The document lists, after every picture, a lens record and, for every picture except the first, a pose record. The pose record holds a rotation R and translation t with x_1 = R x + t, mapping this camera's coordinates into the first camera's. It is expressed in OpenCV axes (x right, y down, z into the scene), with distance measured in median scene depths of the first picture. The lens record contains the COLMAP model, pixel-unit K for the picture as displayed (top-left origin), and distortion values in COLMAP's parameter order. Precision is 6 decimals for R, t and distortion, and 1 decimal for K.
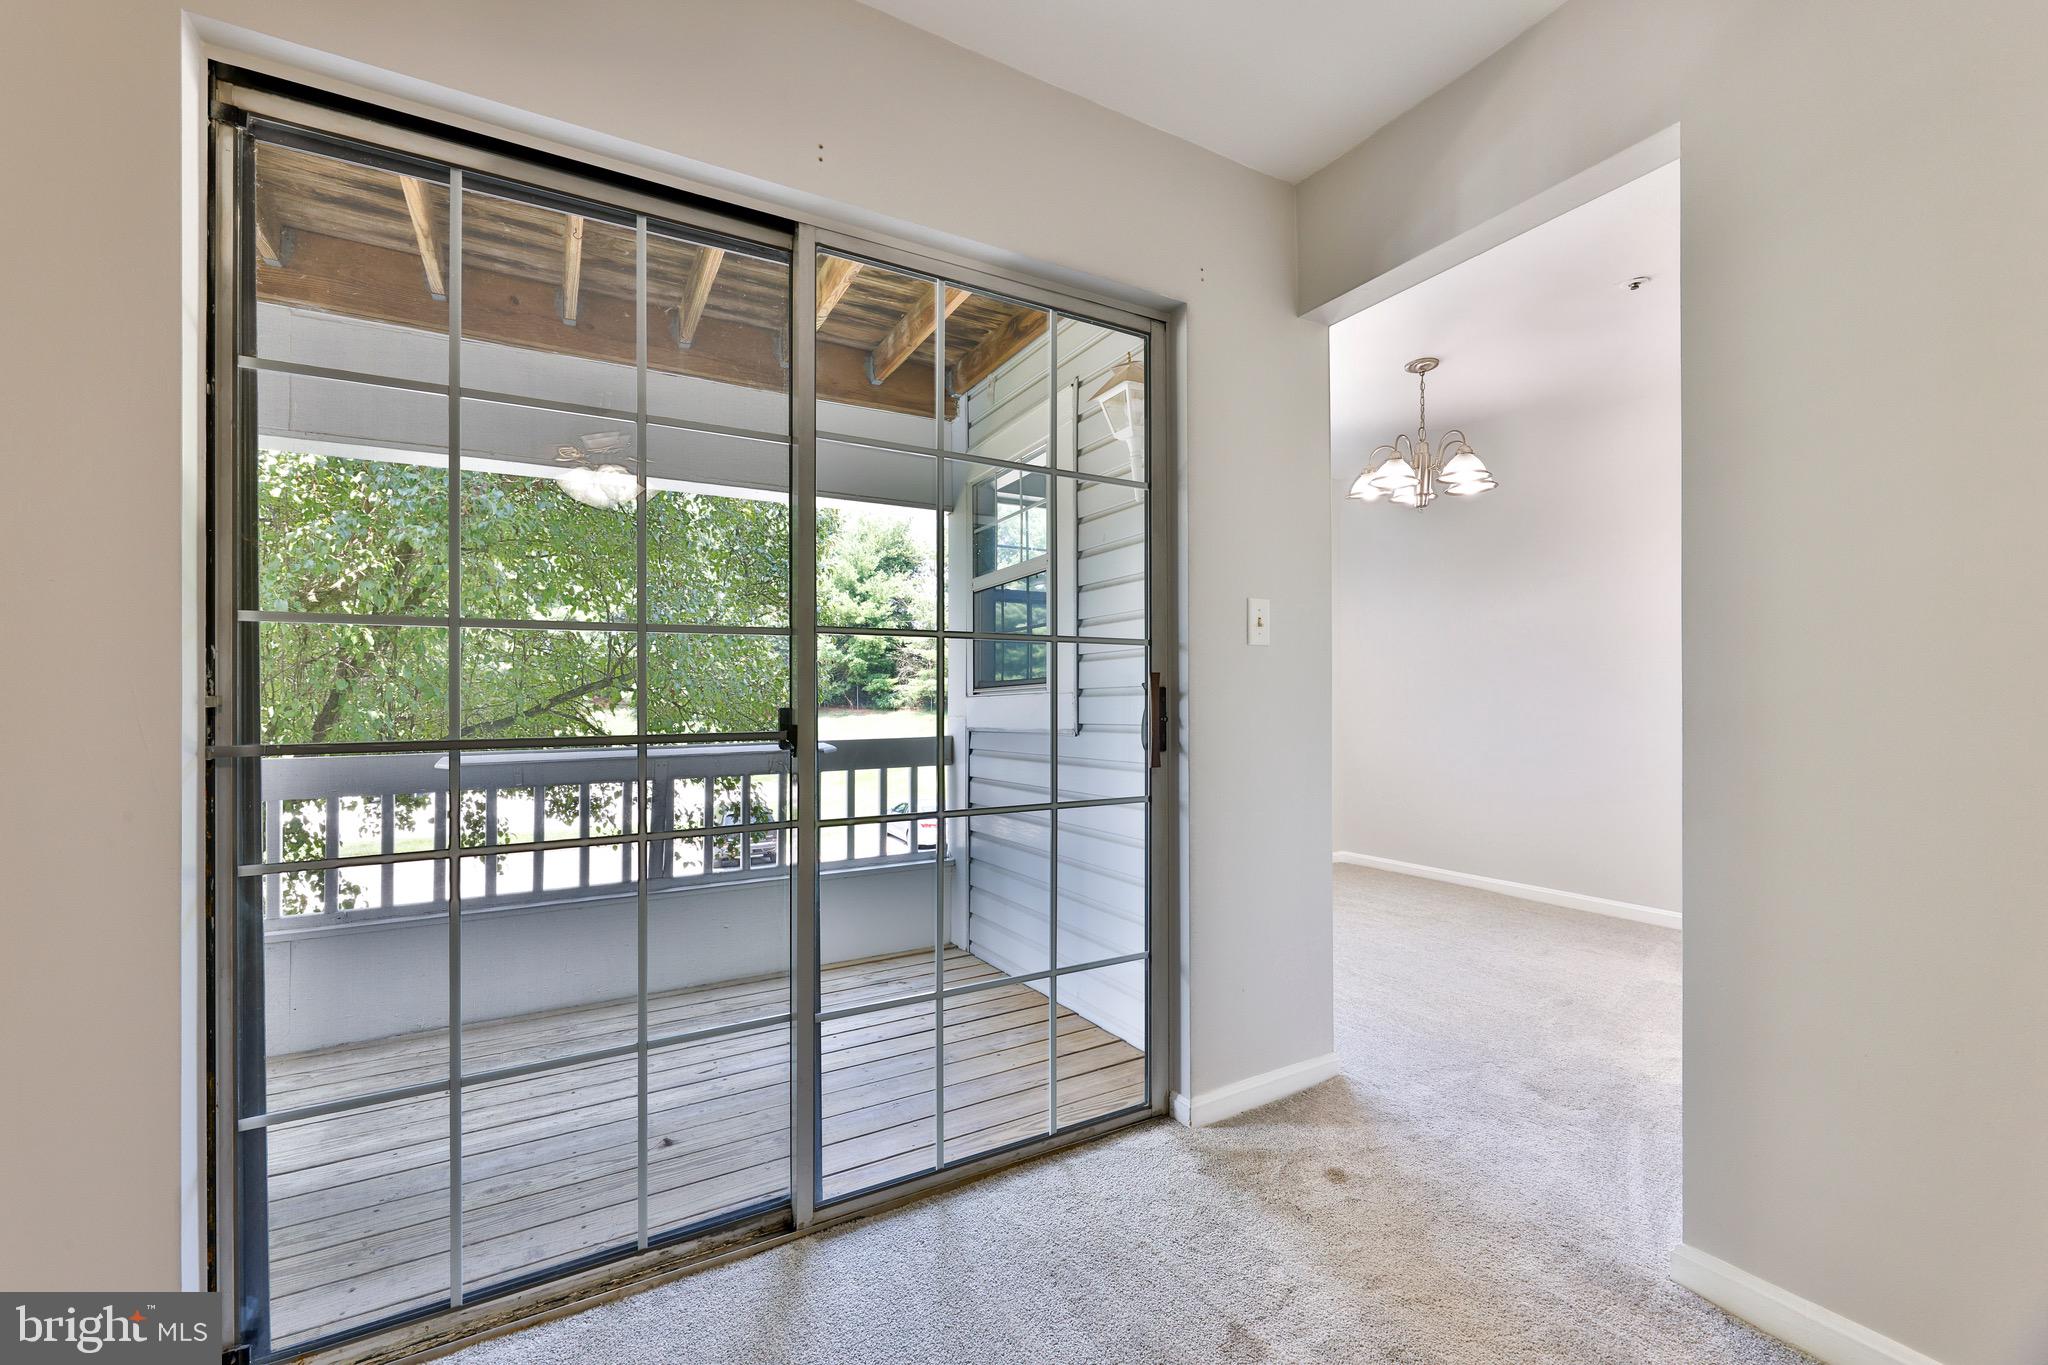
lens RADIAL K [[829.7, 0, 1045.3], [0, 829.7, 694.5], [0, 0, 1]] dist [-0.001184, -0.000474]
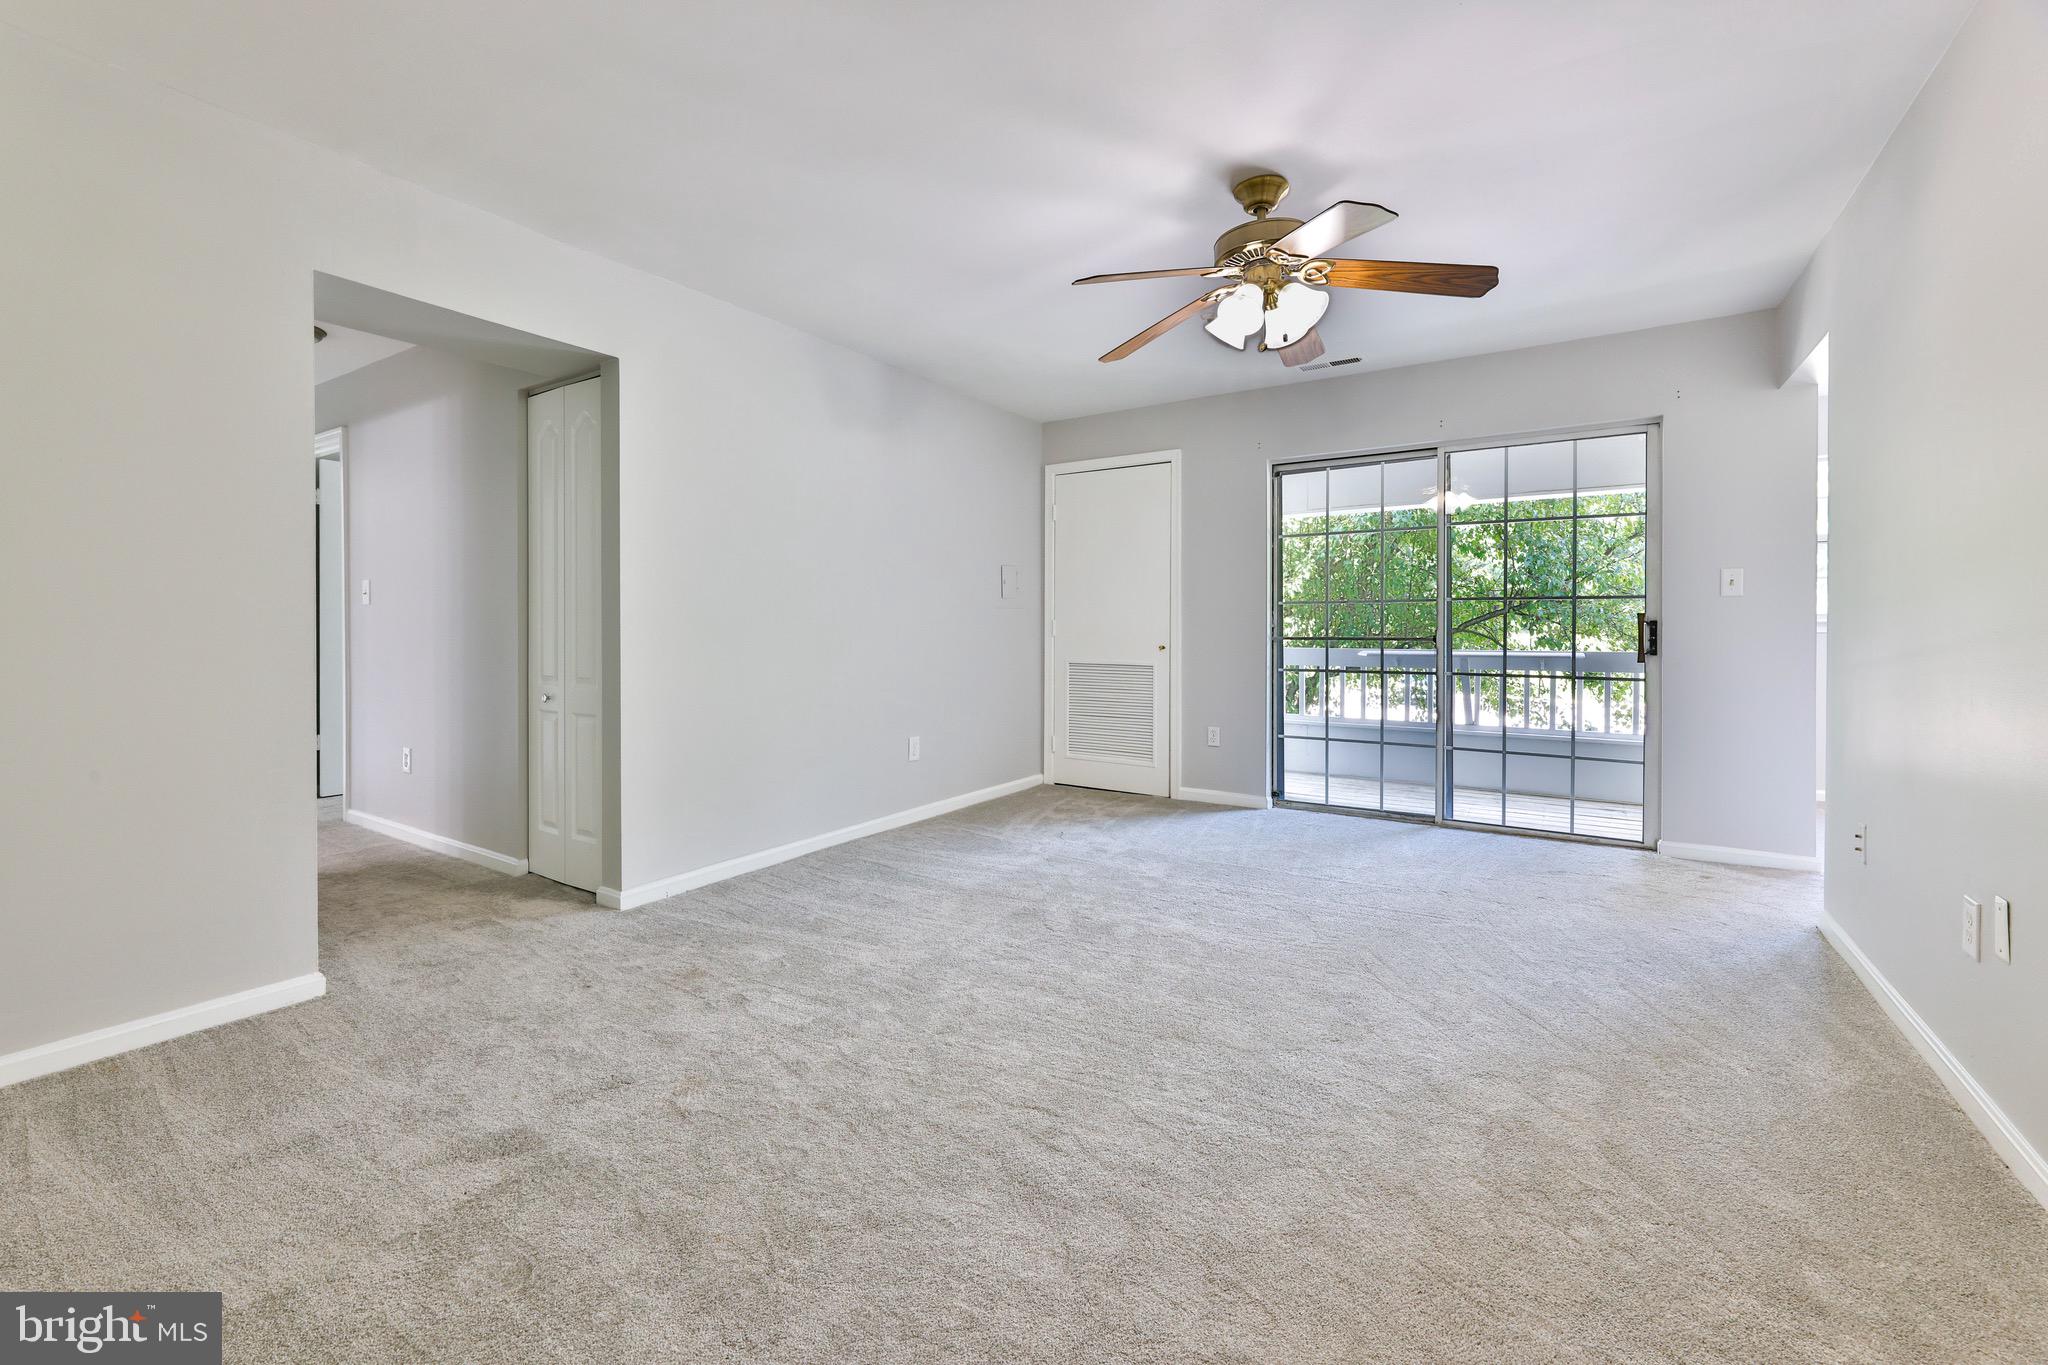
lens RADIAL K [[829.7, 0, 979.9], [0, 829.7, 625.4], [0, 0, 1]] dist [-0.001184, -0.000474]
pose [[0.420859, -0.001168, -0.907125, 1.144493], [0.007305, 0.999971, 0.002101, -0.012685], [0.907096, -0.007511, 0.420856, -1.109320]]
